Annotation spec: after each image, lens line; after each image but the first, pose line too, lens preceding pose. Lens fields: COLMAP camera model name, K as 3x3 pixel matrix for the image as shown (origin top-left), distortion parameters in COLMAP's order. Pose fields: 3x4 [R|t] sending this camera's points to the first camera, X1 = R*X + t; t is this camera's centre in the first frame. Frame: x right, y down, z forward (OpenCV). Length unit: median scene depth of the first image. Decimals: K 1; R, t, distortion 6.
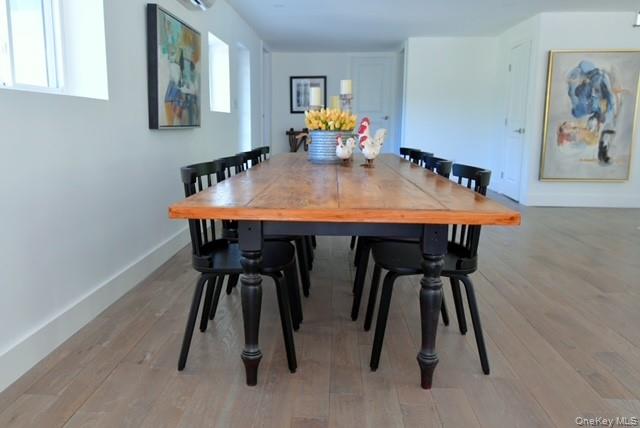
lens RADIAL K [[486.5, 0, 320.6], [0, 486.5, 212.7], [0, 0, 1]] dist [0.007597, 0.004271]
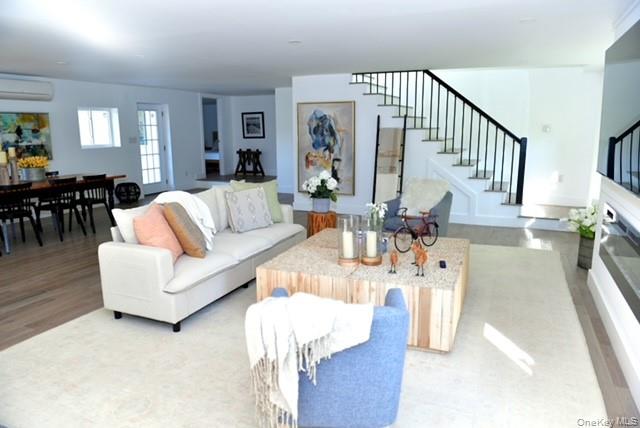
lens RADIAL K [[442.4, 0, 319.7], [0, 442.4, 213.2], [0, 0, 1]] dist [-0.006373, -0.000419]
pose [[0.918520, 0.061423, -0.390574, 1.048942], [-0.058231, 0.998102, 0.020021, -0.036911], [0.391063, 0.004354, 0.920354, -0.173253]]
